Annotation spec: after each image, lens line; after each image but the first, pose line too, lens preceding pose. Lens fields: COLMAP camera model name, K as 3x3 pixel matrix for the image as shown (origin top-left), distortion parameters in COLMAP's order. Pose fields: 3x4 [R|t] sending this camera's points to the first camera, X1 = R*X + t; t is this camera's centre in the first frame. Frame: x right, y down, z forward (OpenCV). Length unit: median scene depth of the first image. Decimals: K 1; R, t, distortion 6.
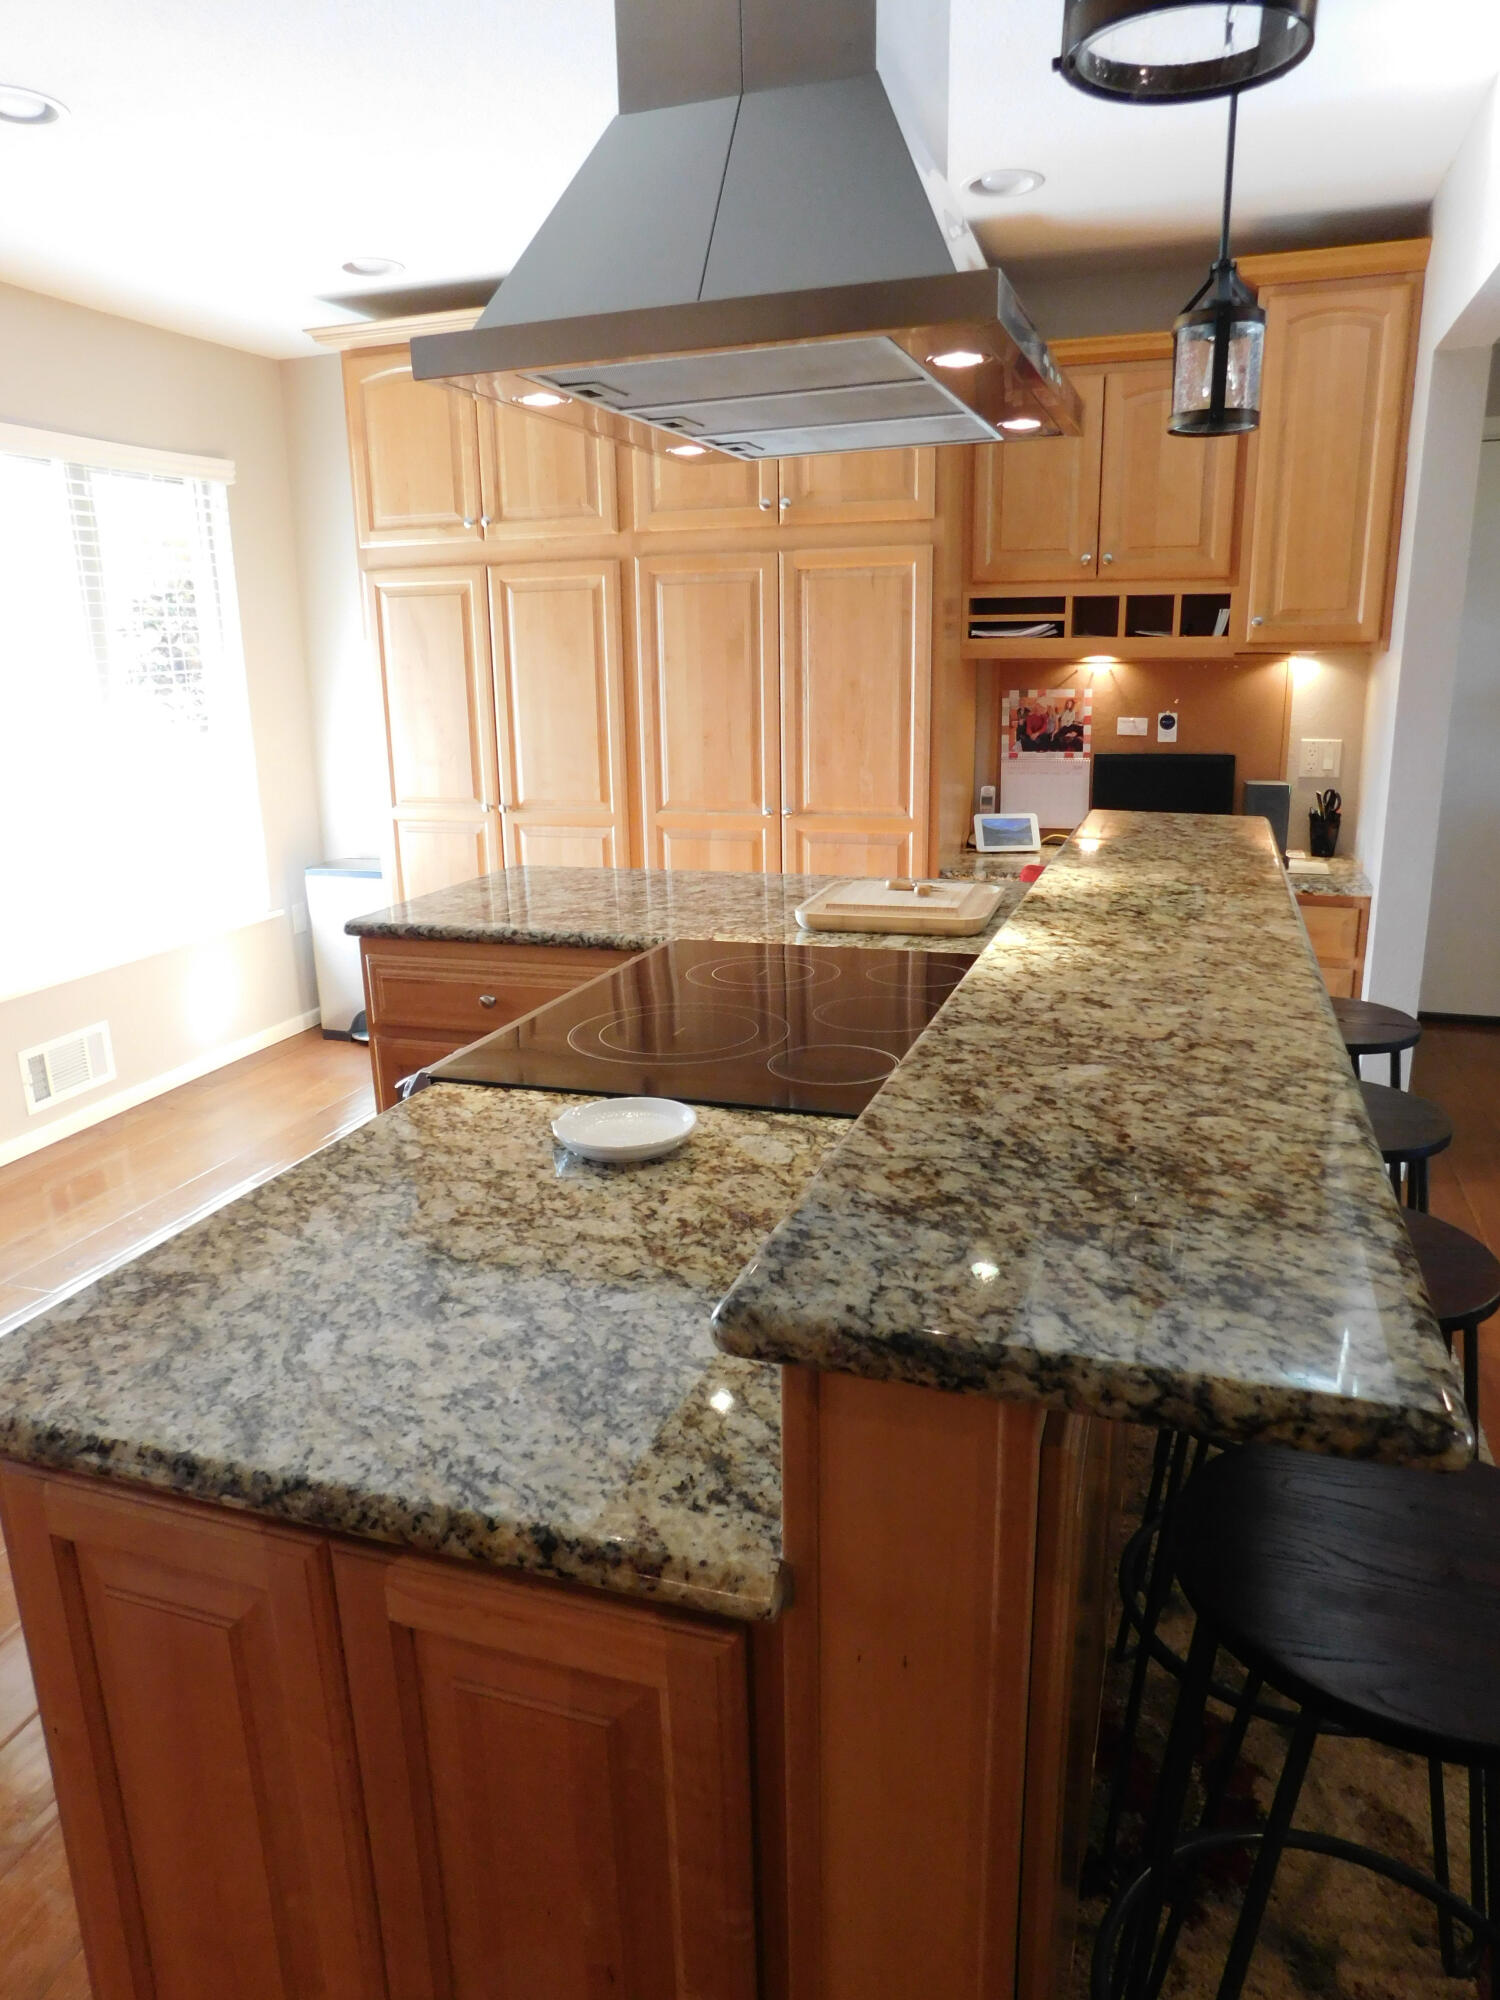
lens RADIAL K [[1317.0, 0, 750.3], [0, 1317.0, 1002.1], [0, 0, 1]] dist [-0.069539, 0.055522]
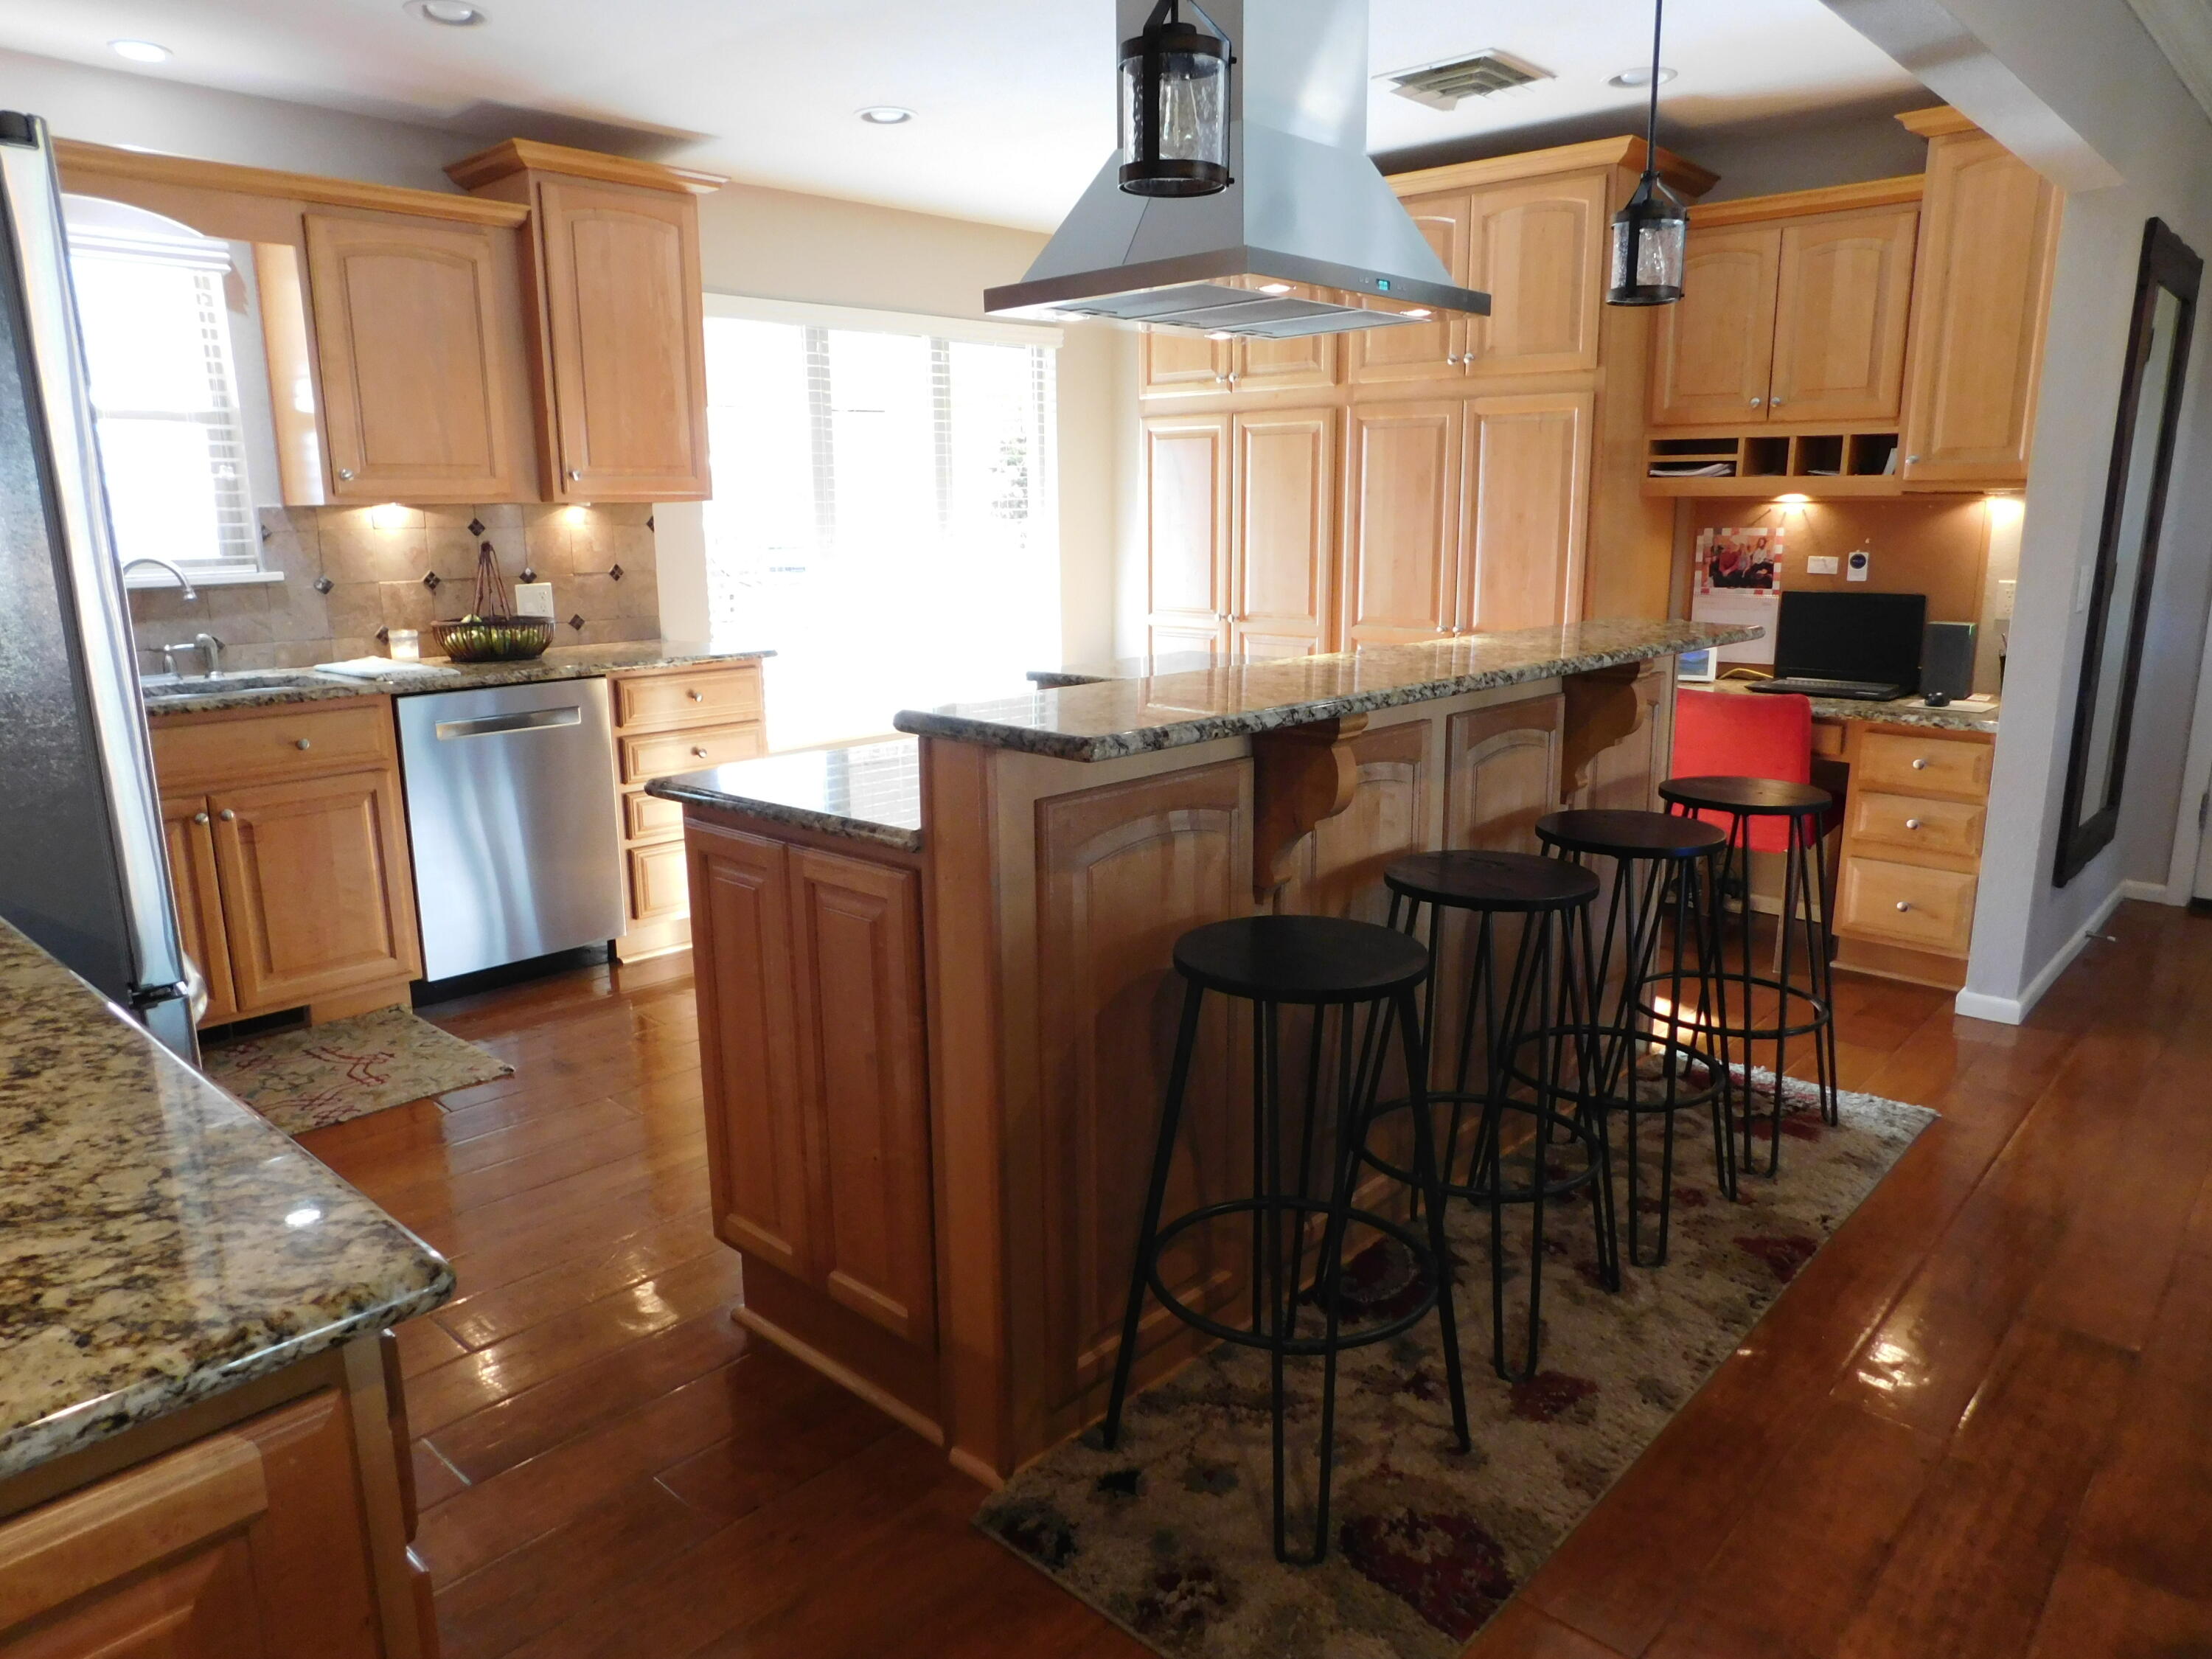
lens RADIAL K [[1456.6, 0, 1096.9], [0, 1456.6, 845.1], [0, 0, 1]] dist [-0.069539, 0.055522]
pose [[0.911344, 0.103149, -0.398513, 0.254823], [-0.115148, 0.993329, -0.006219, 0.080116], [0.395213, 0.051556, 0.917142, -0.242461]]
